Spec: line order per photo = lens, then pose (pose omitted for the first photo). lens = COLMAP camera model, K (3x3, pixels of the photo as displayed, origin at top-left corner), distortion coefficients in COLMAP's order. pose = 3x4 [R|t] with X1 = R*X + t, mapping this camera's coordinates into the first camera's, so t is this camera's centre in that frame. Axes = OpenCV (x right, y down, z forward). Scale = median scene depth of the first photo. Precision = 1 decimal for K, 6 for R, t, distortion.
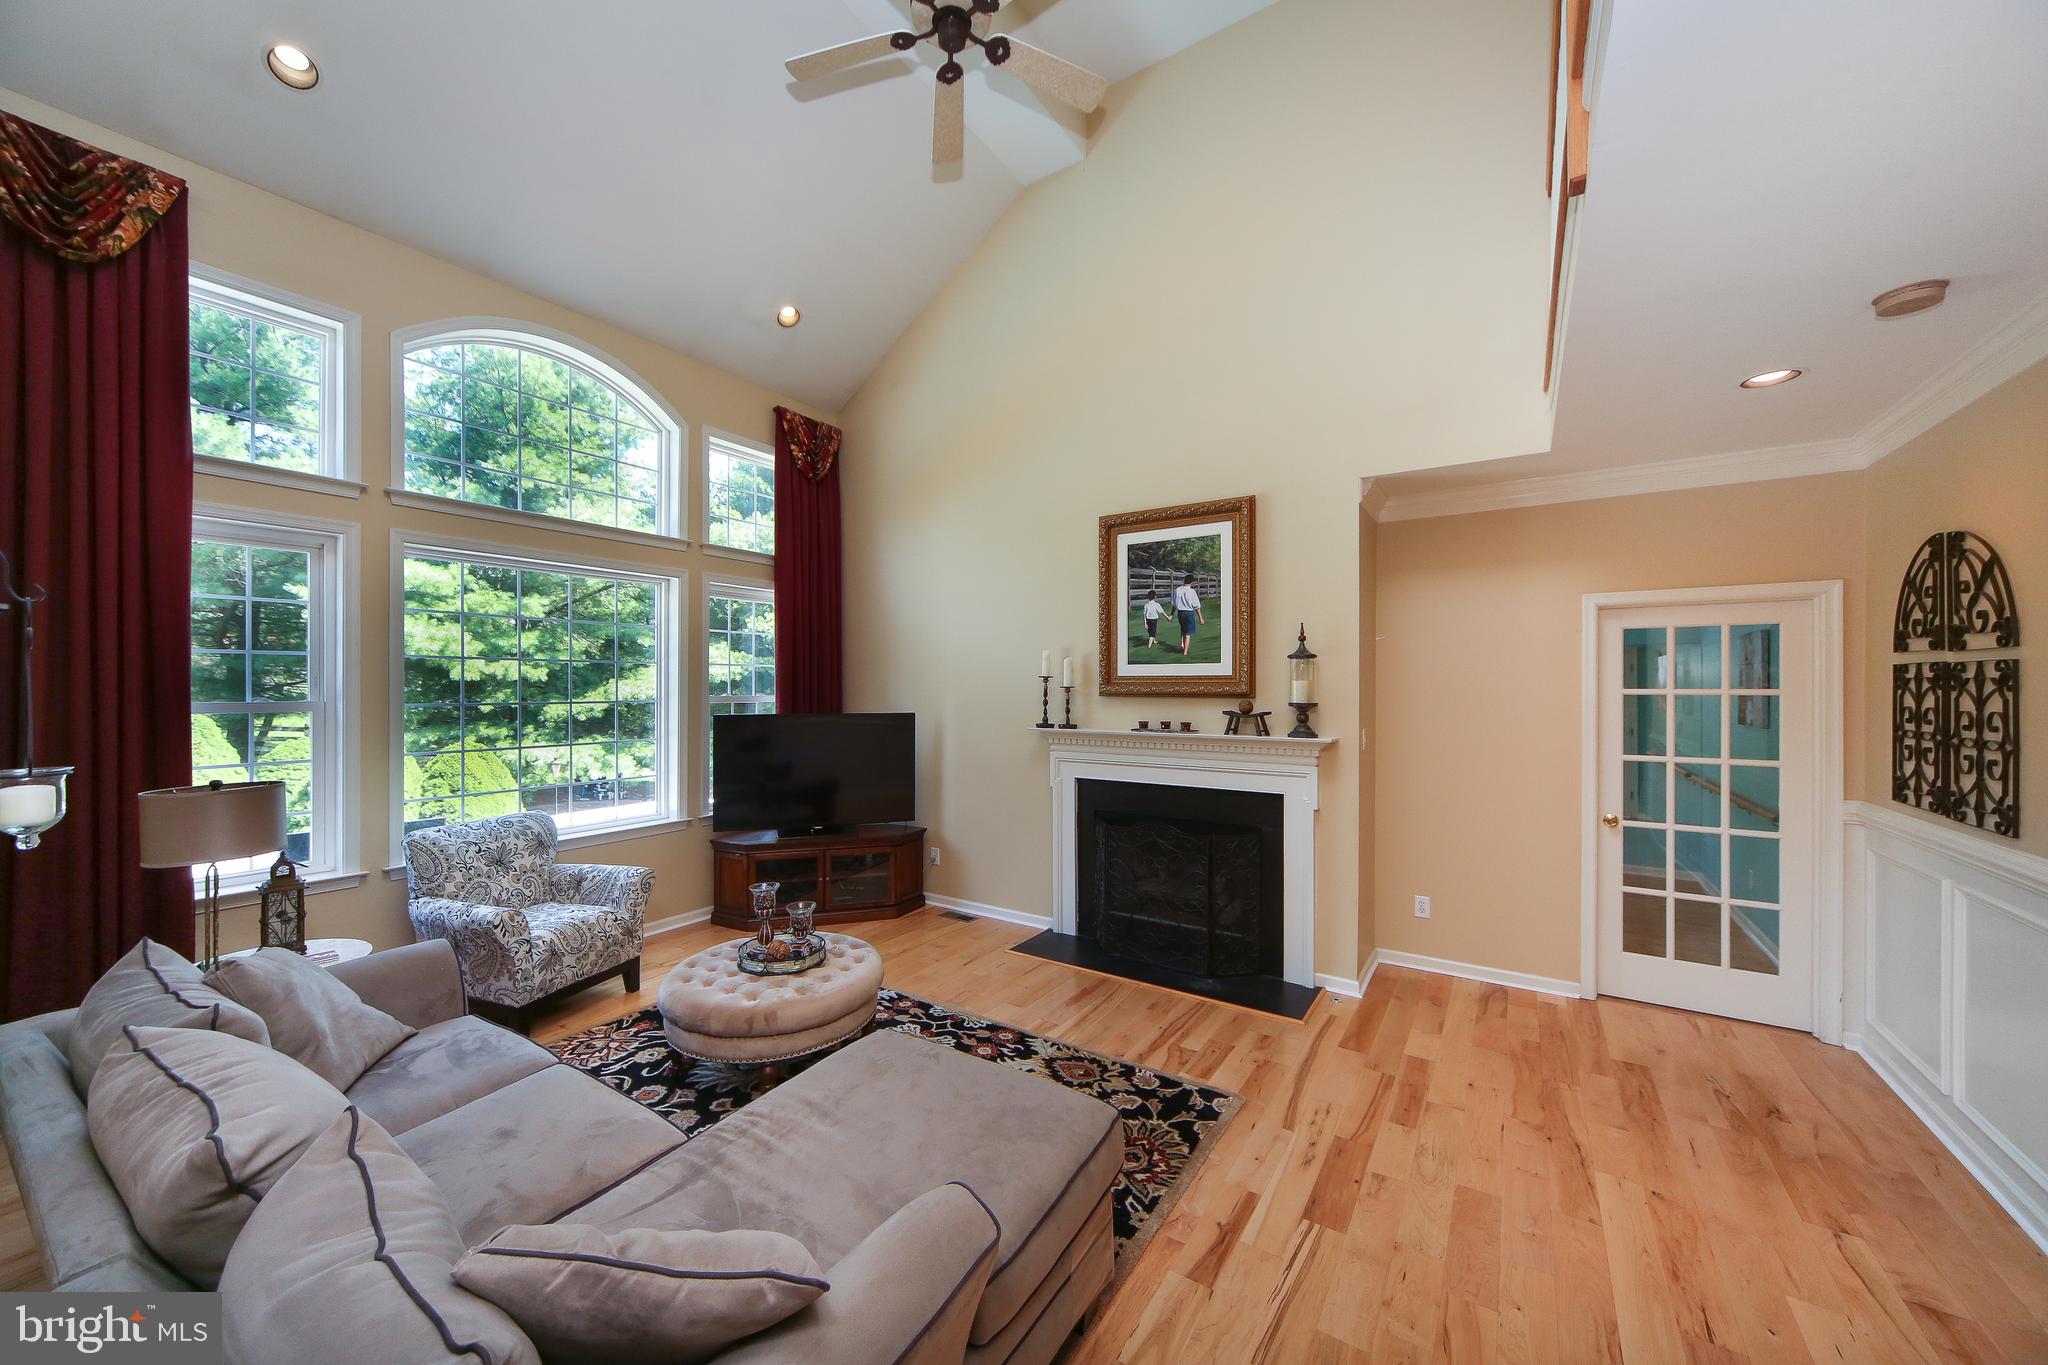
lens RADIAL K [[744.2, 0, 1024.0], [0, 744.2, 682.3], [0, 0, 1]] dist [-0.003263, 0.000257]
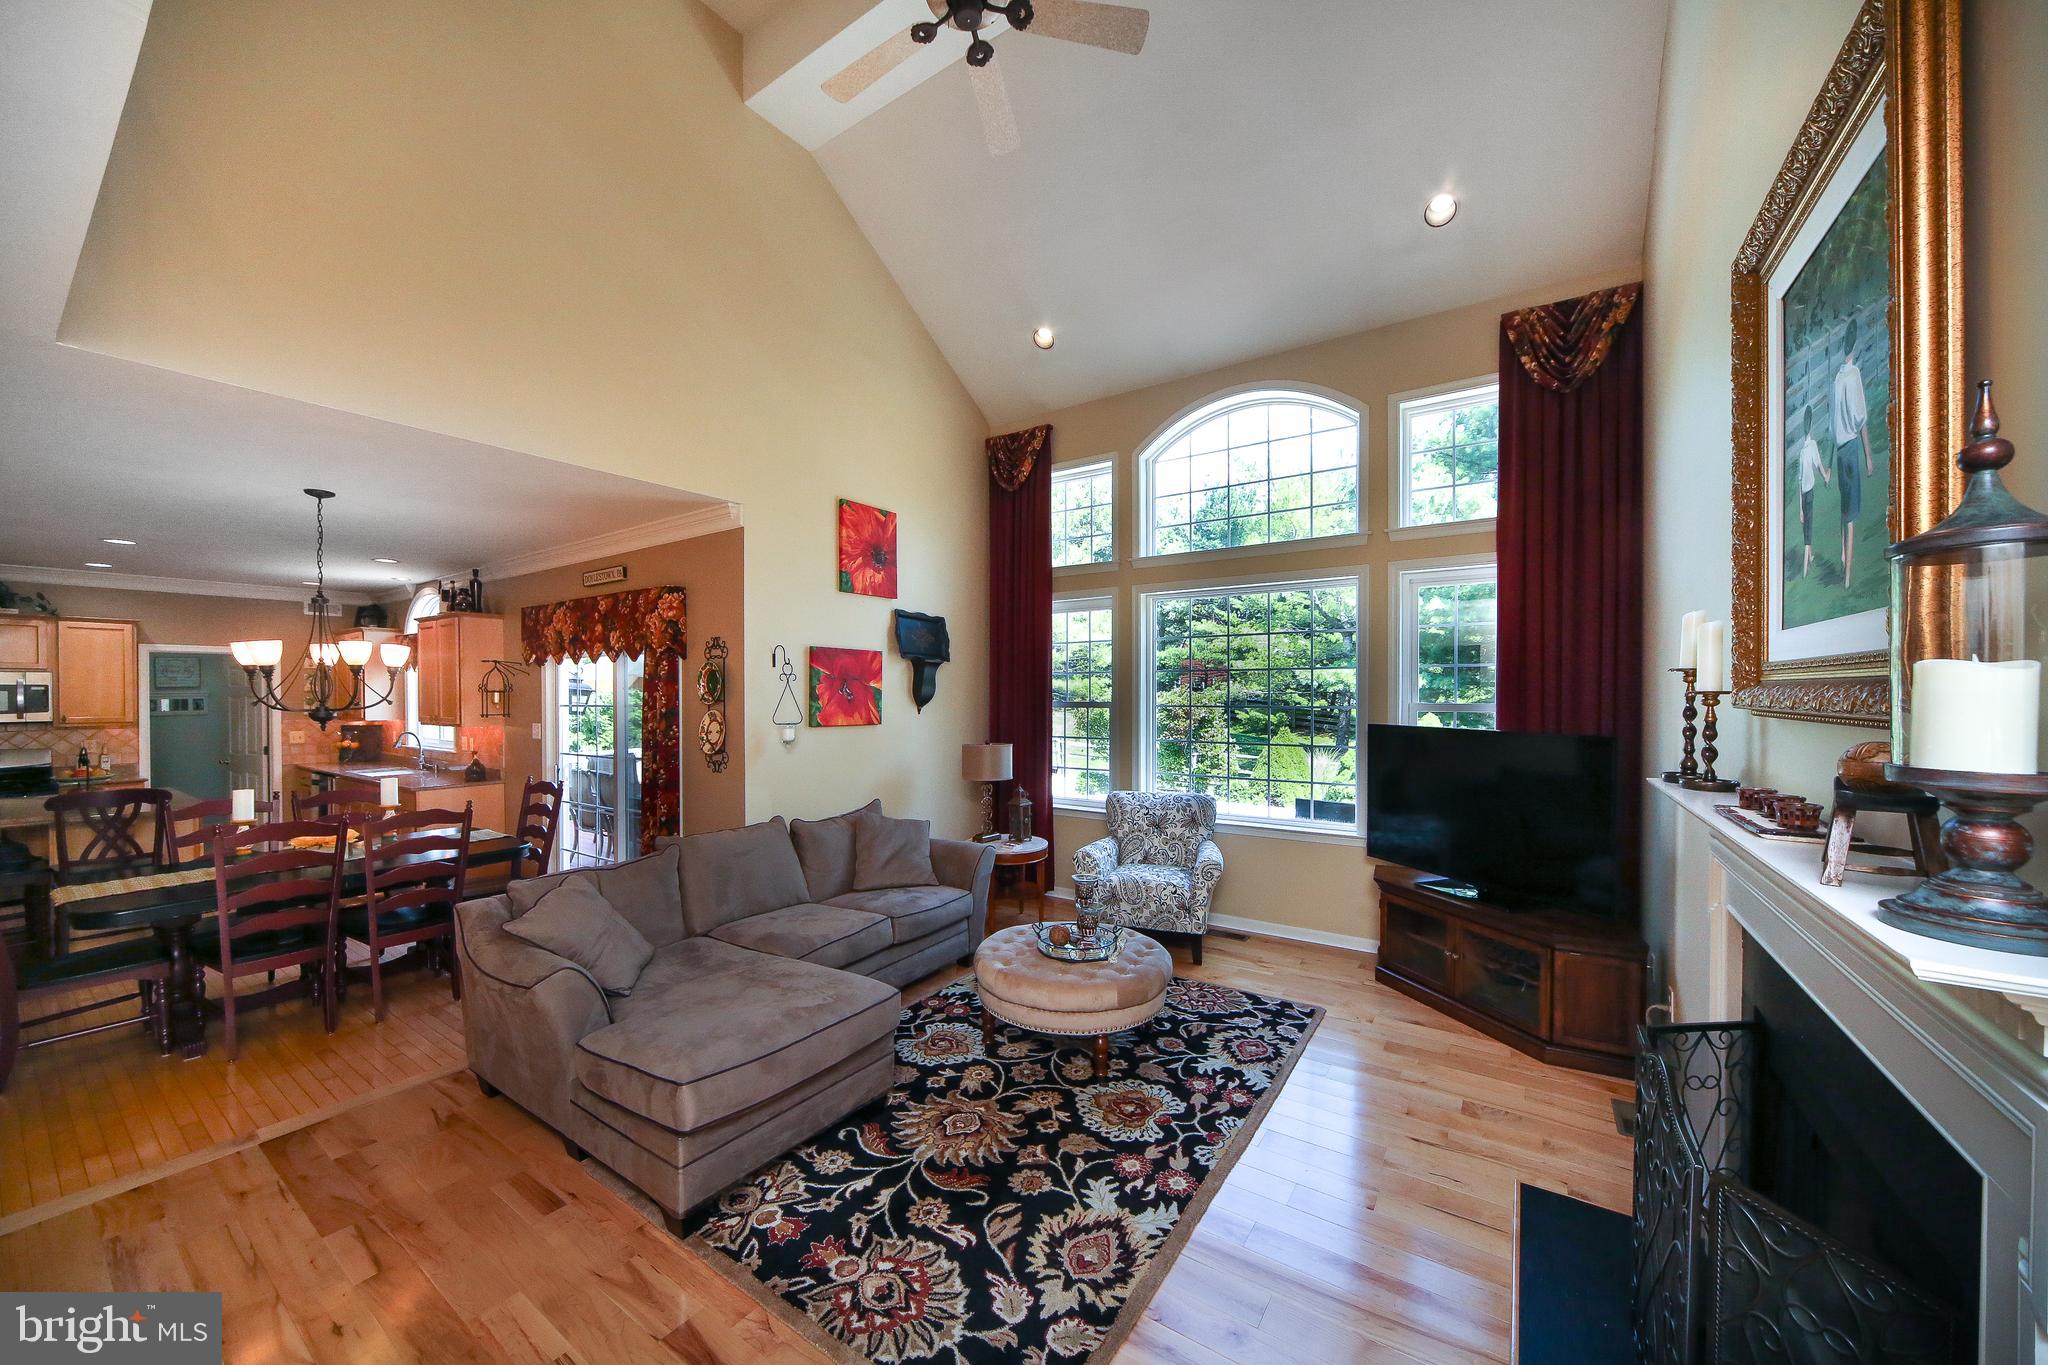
lens RADIAL K [[744.2, 0, 1026.3], [0, 744.2, 699.4], [0, 0, 1]] dist [-0.003263, 0.000257]
pose [[-0.012709, 0.007778, -0.999889, 0.524424], [0.006735, 0.999948, 0.007693, 0.004257], [0.999897, -0.006637, -0.012760, 0.662750]]
